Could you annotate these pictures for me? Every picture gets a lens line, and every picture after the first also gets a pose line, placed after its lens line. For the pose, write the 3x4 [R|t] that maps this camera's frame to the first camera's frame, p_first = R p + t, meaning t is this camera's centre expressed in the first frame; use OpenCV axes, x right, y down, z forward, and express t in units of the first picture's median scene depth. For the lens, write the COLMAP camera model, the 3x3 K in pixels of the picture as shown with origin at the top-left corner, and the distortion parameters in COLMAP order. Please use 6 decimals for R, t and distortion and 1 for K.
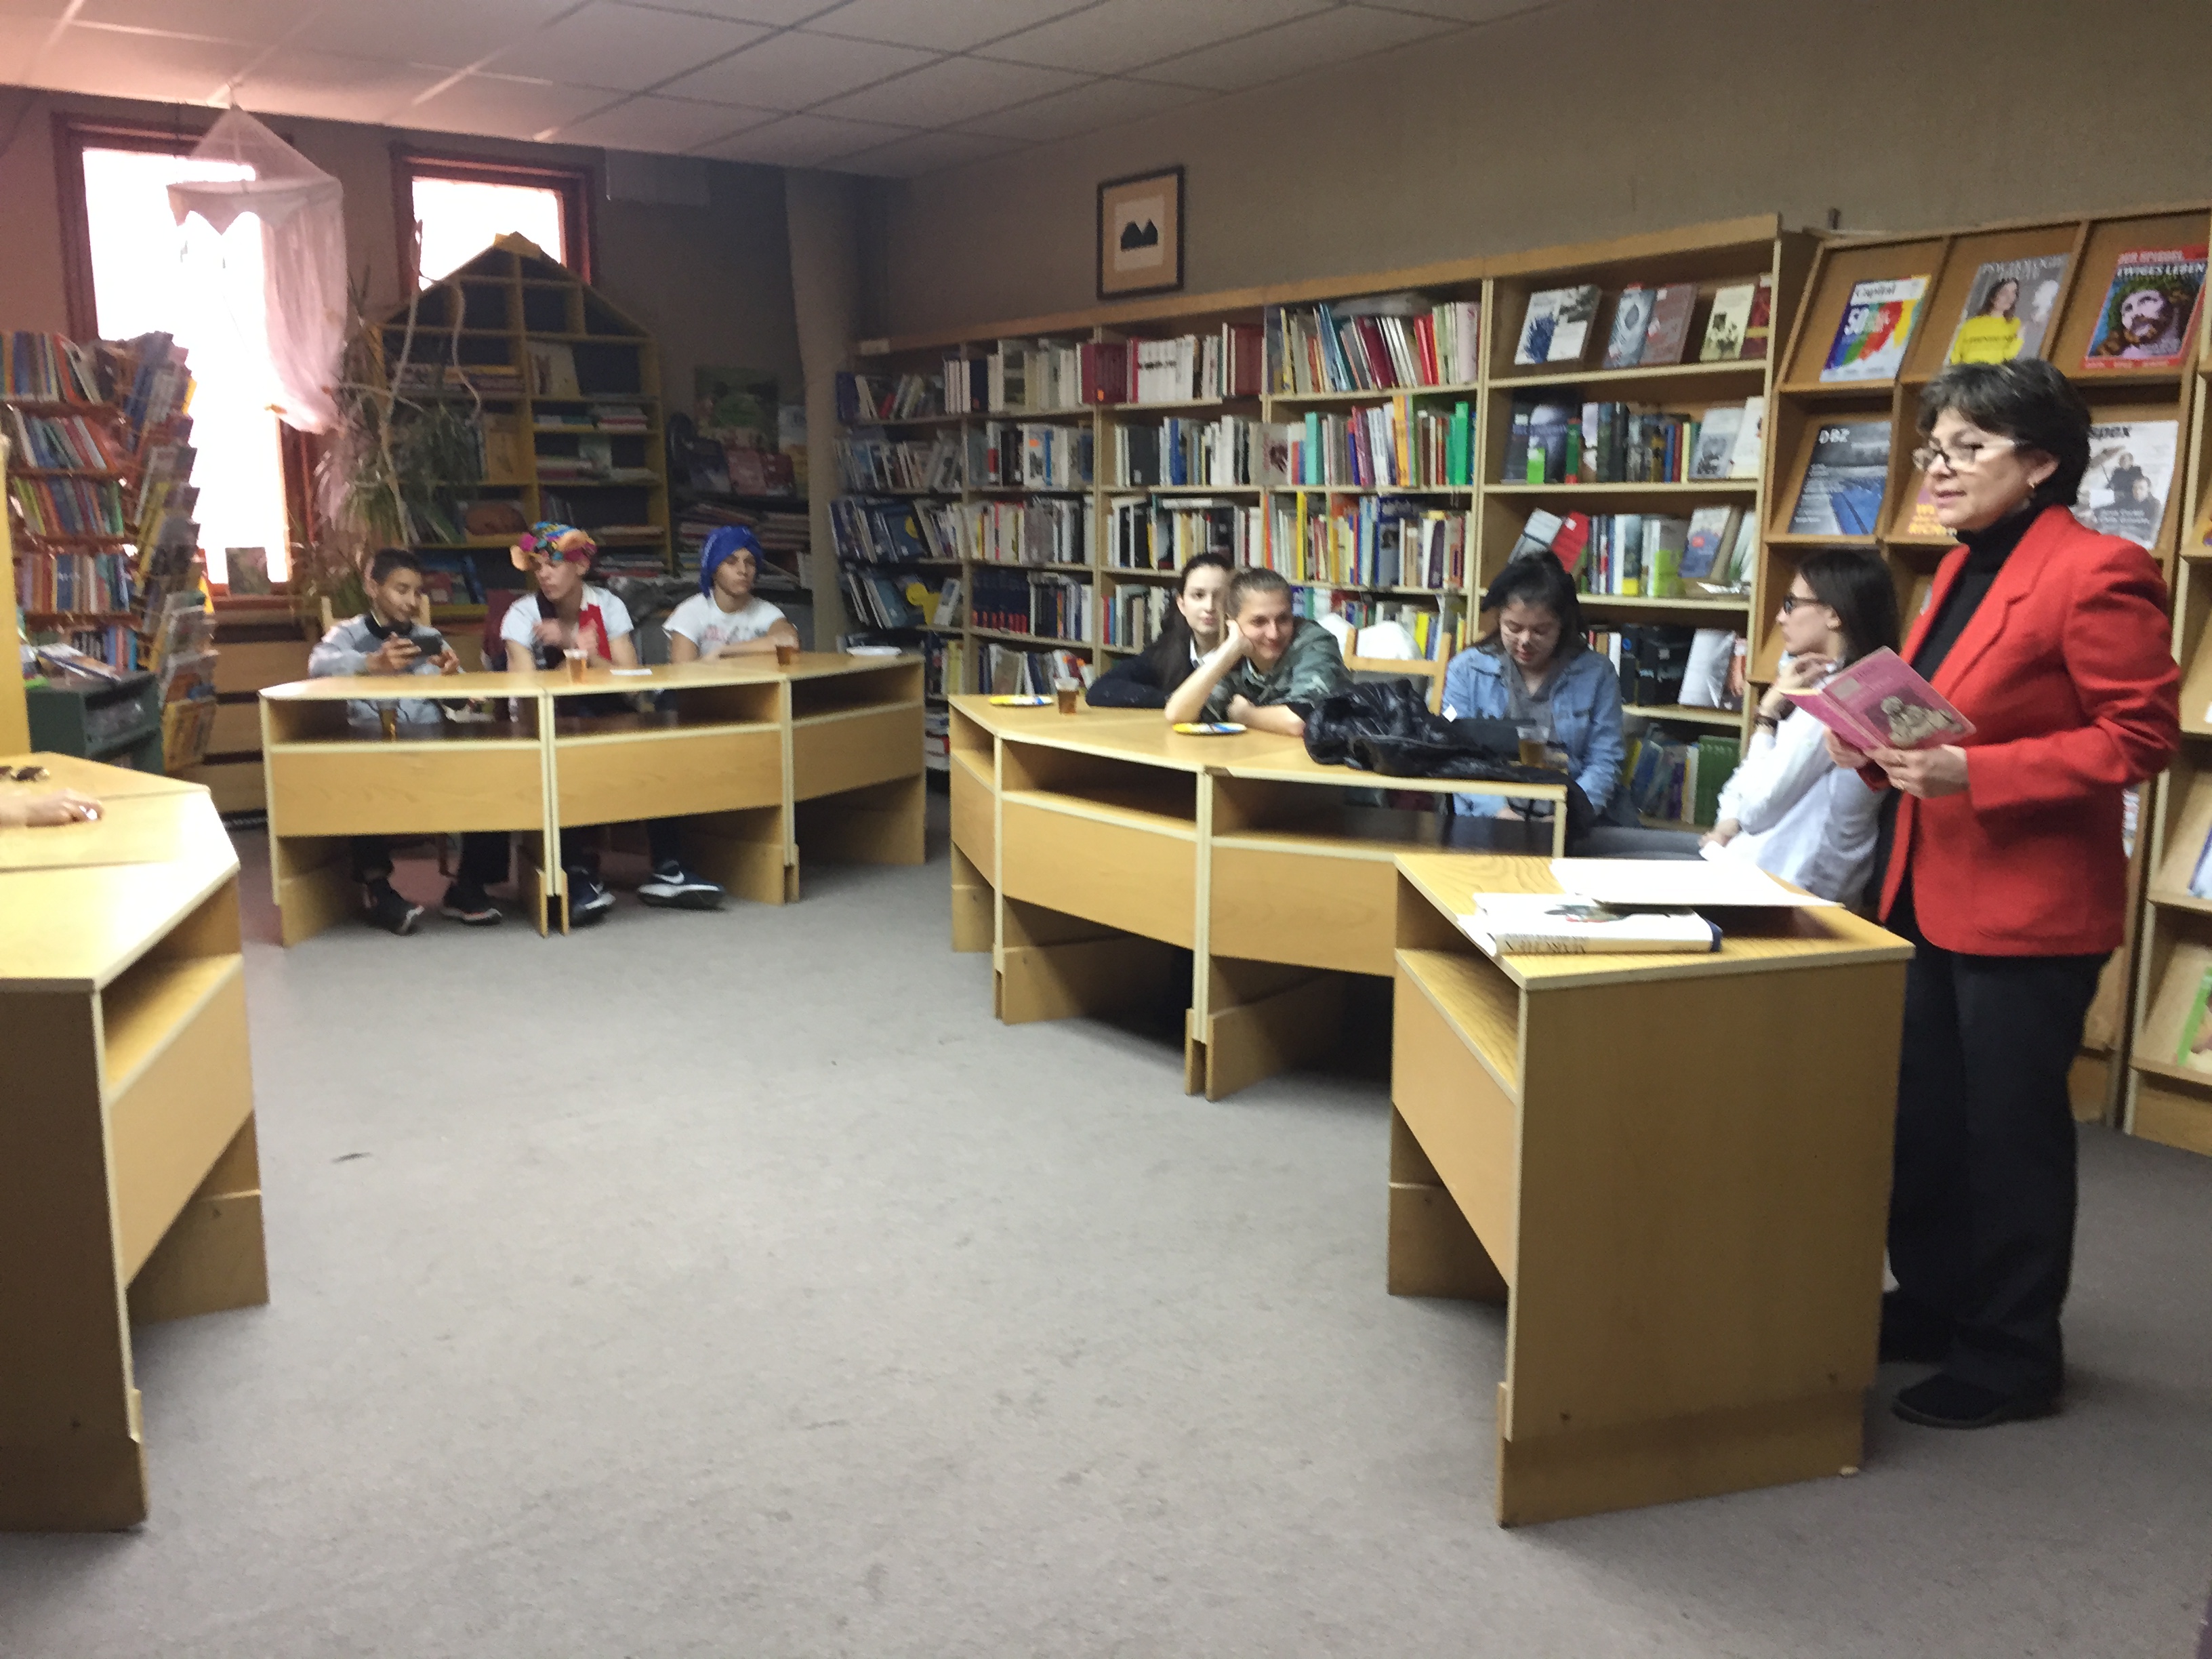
lens RADIAL K [[1907.7, 0, 1111.0], [0, 1907.7, 825.8], [0, 0, 1]] dist [0.049255, -0.019900]
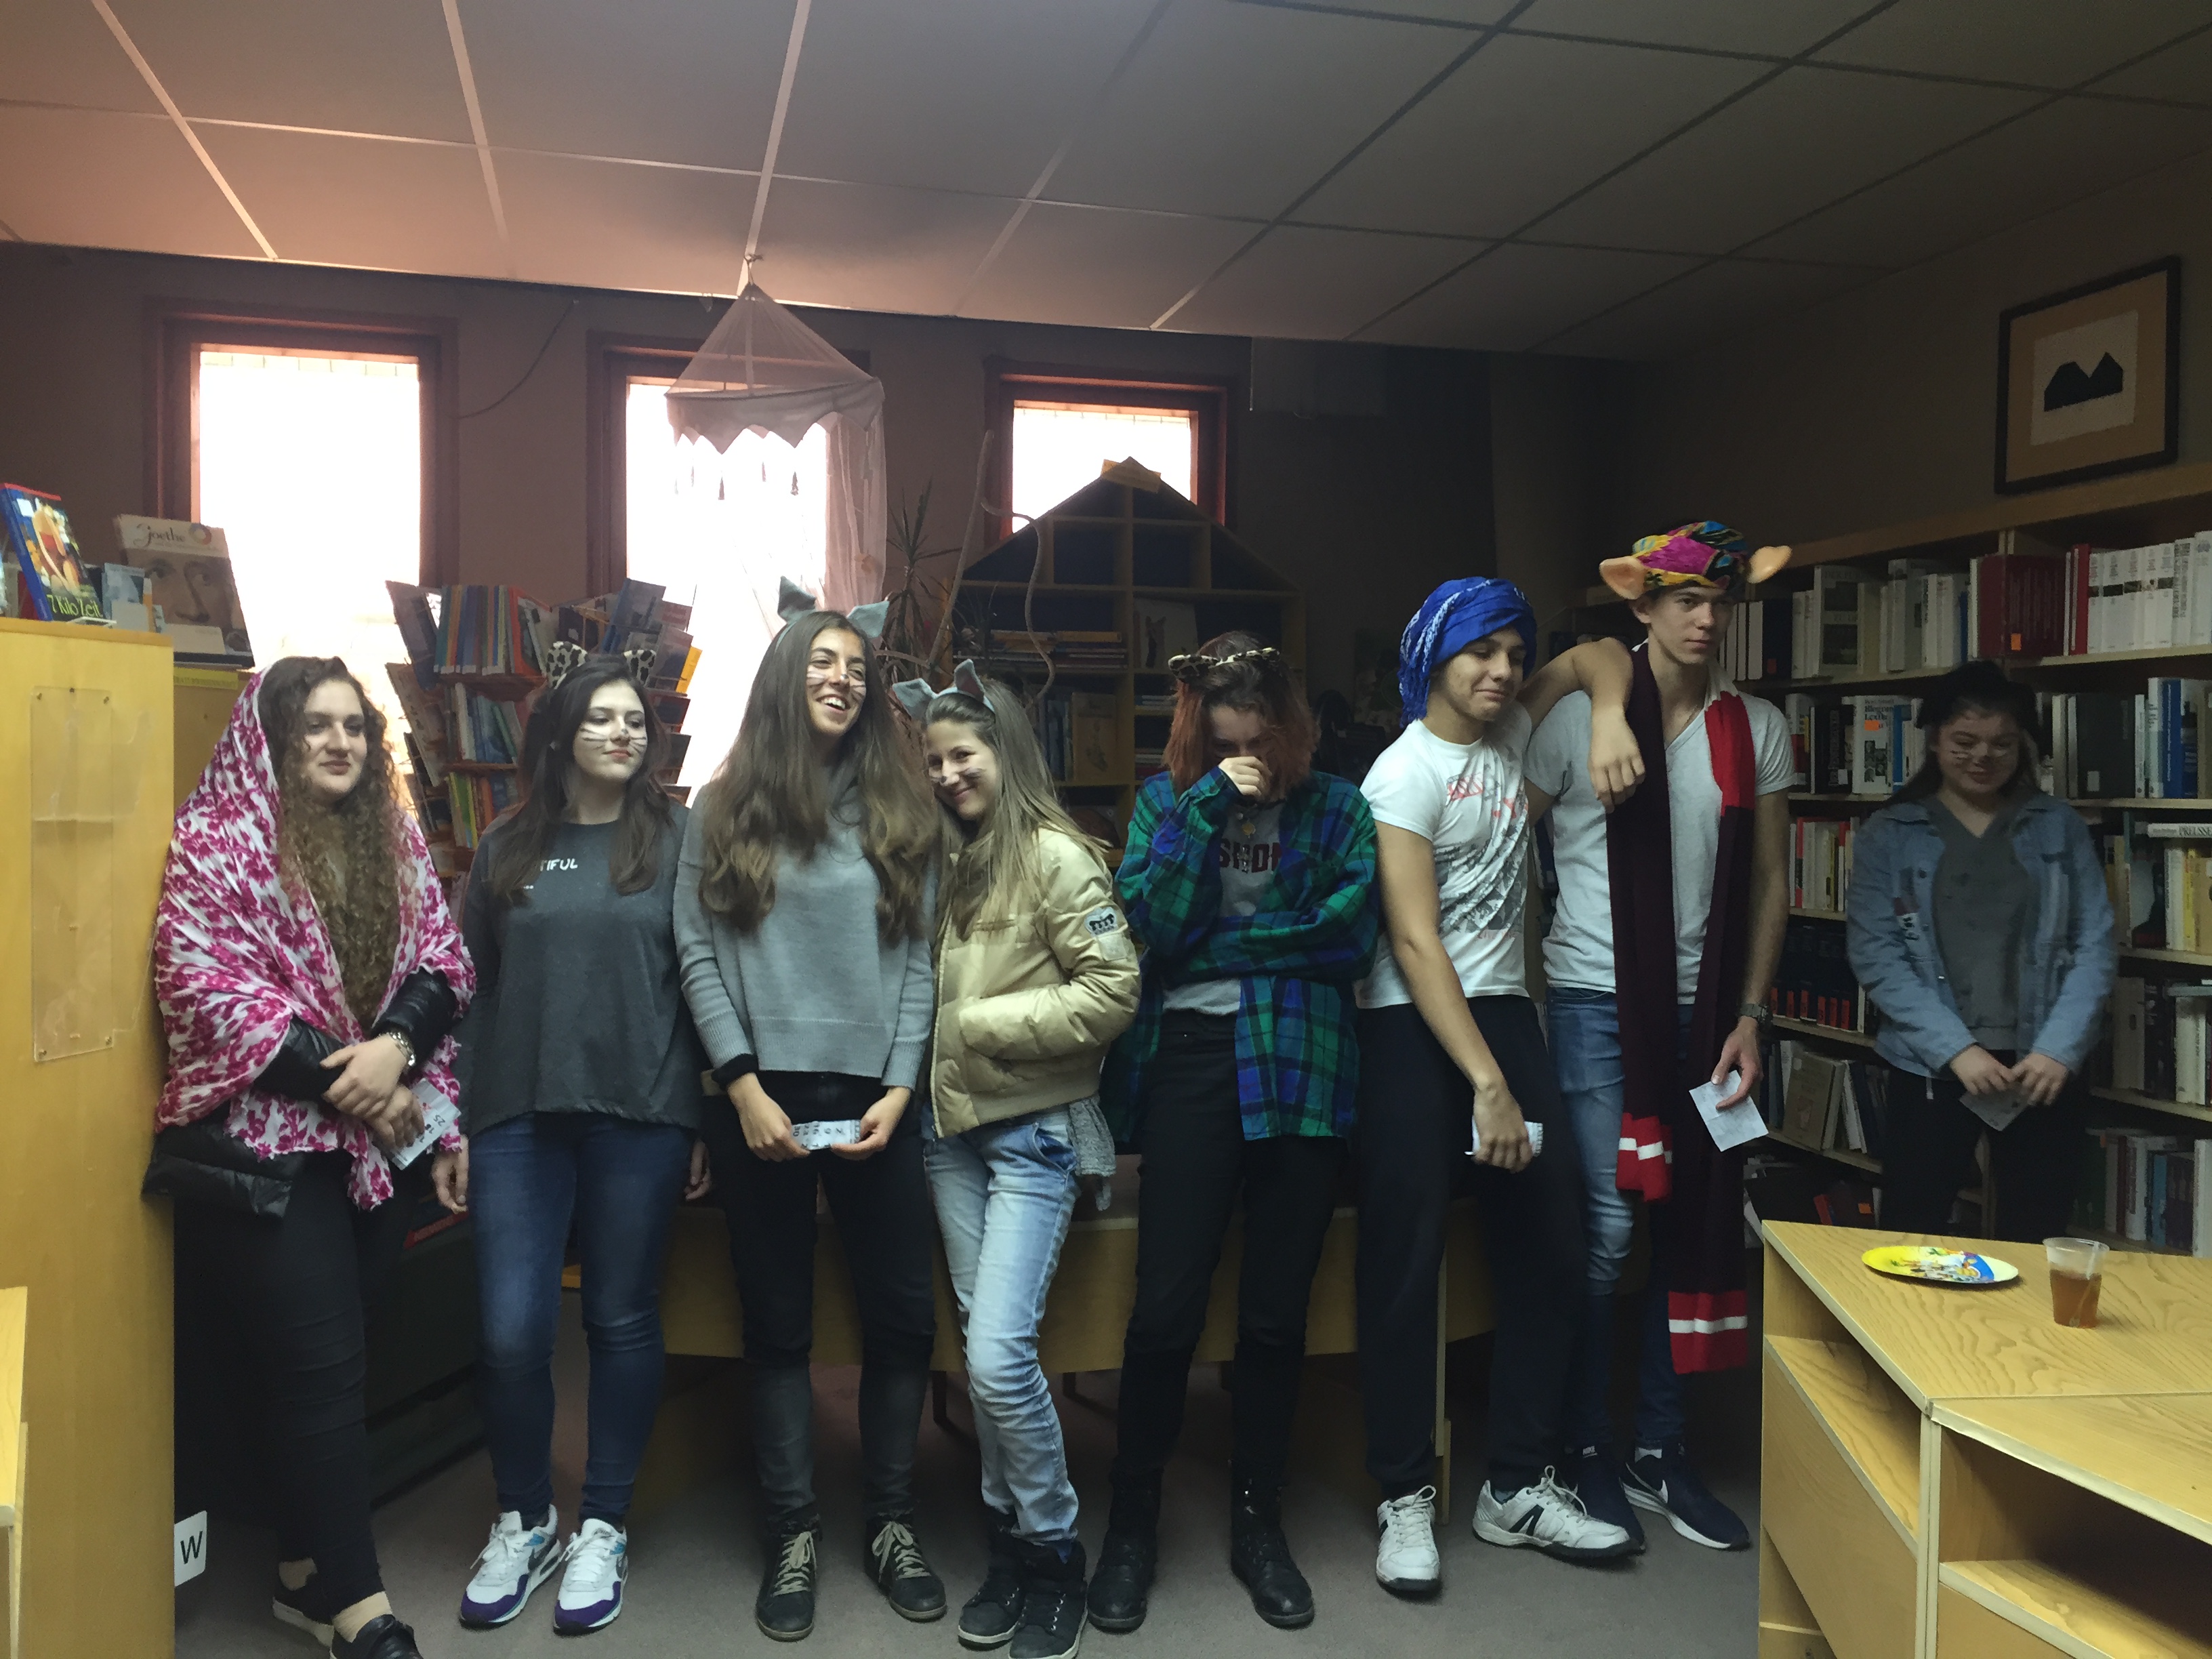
lens RADIAL K [[1907.7, 0, 1111.4], [0, 1907.7, 826.7], [0, 0, 1]] dist [0.049255, -0.019900]
pose [[0.934998, 0.018592, -0.354165, -0.051190], [-0.072653, 0.987487, -0.139966, -0.065346], [0.347131, 0.156599, 0.924650, 0.356984]]
